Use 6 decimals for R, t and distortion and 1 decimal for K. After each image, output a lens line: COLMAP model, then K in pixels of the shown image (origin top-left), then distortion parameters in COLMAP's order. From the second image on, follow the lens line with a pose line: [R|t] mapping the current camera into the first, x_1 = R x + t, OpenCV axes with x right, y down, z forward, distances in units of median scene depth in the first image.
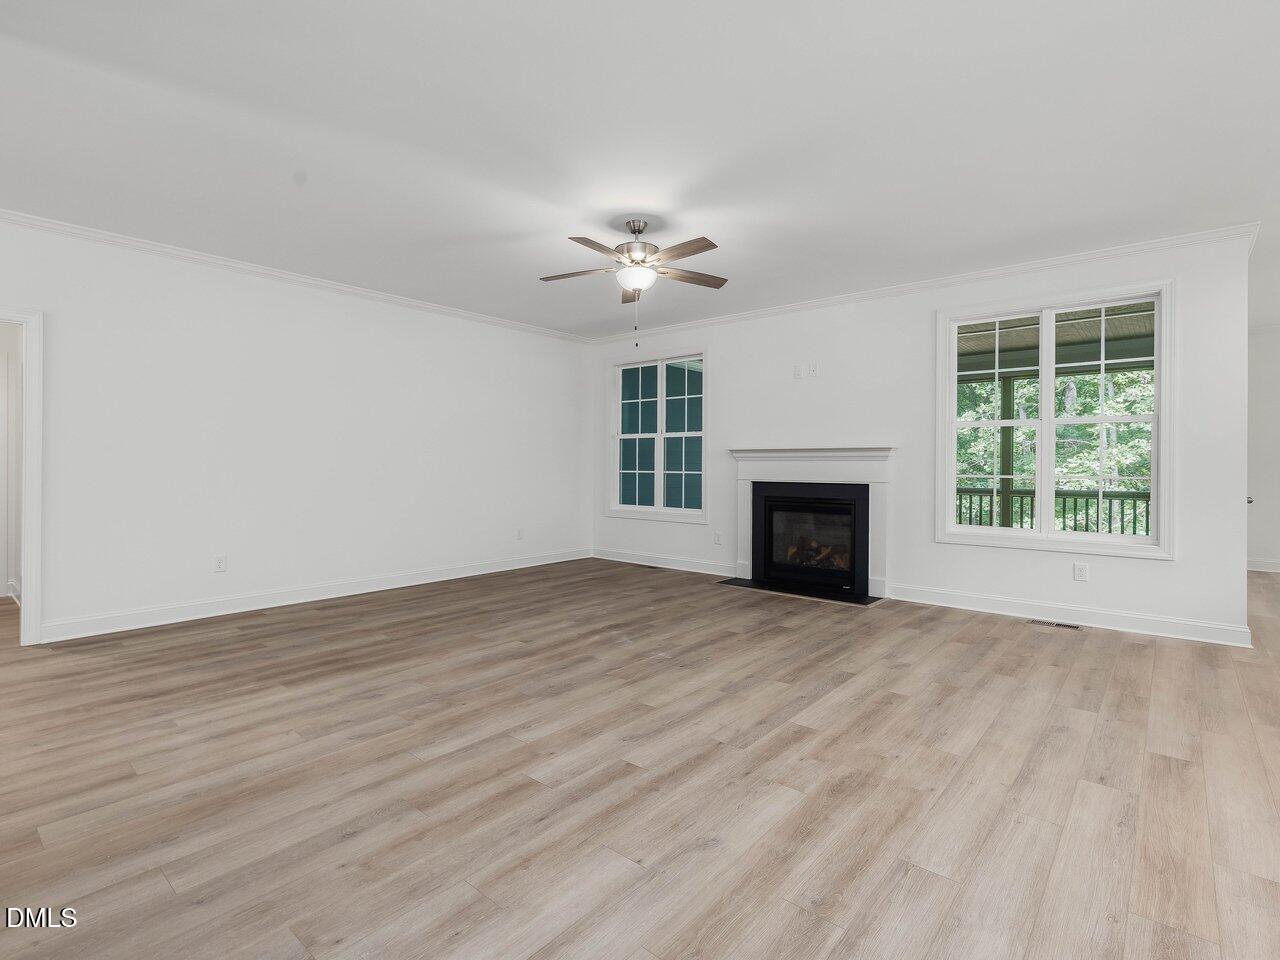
lens RADIAL K [[633.1, 0, 640.0], [0, 633.1, 480.0], [0, 0, 1]] dist [0.014336, -0.000458]
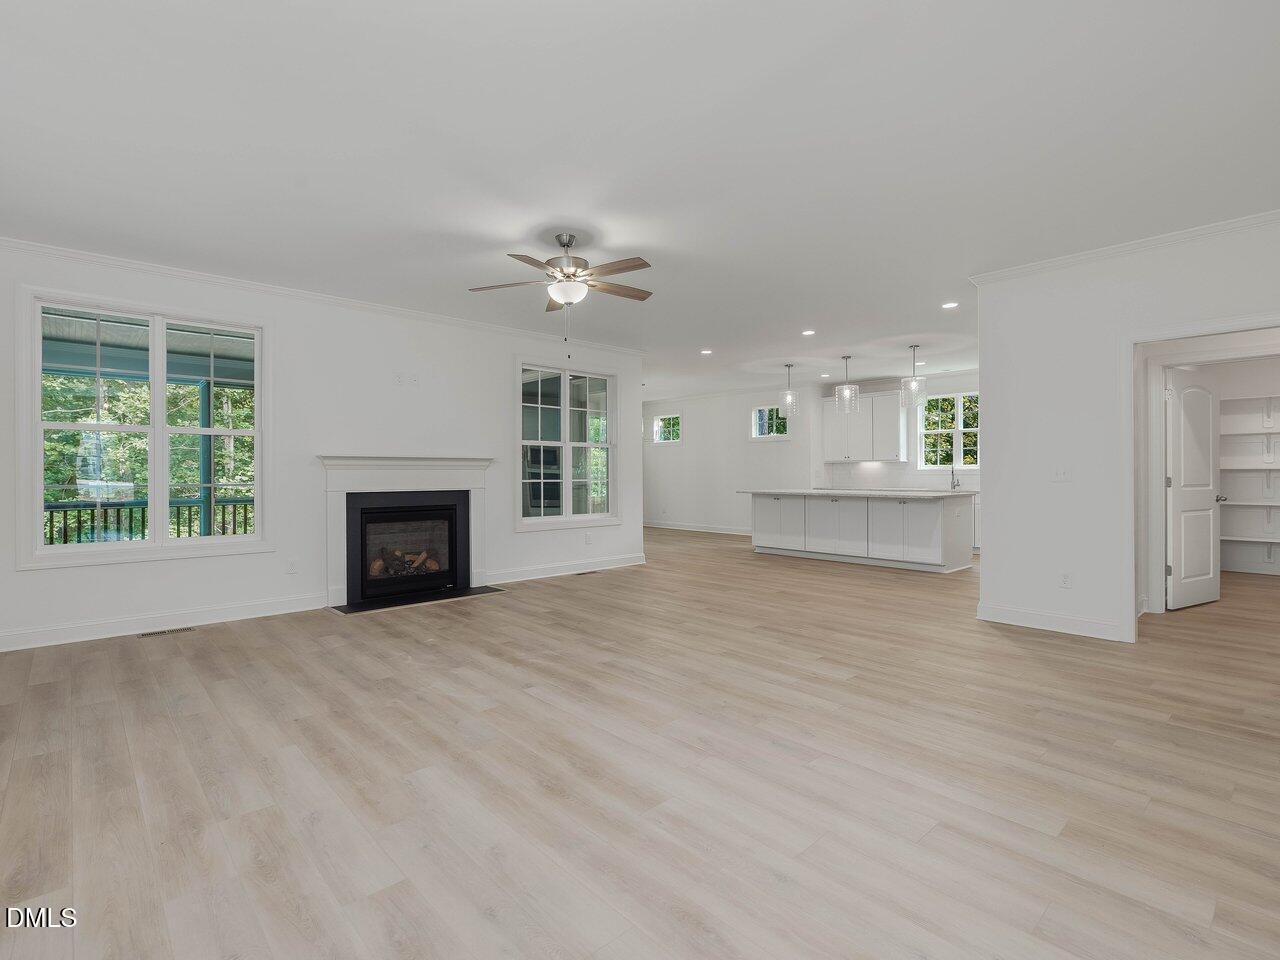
lens RADIAL K [[625.4, 0, 639.1], [0, 625.4, 470.7], [0, 0, 1]] dist [-0.003276, -0.000373]
pose [[0.107899, 0.000836, 0.994162, -0.722372], [0.026892, 0.999631, -0.003759, -0.015885], [-0.993798, 0.027141, 0.107837, 0.558035]]
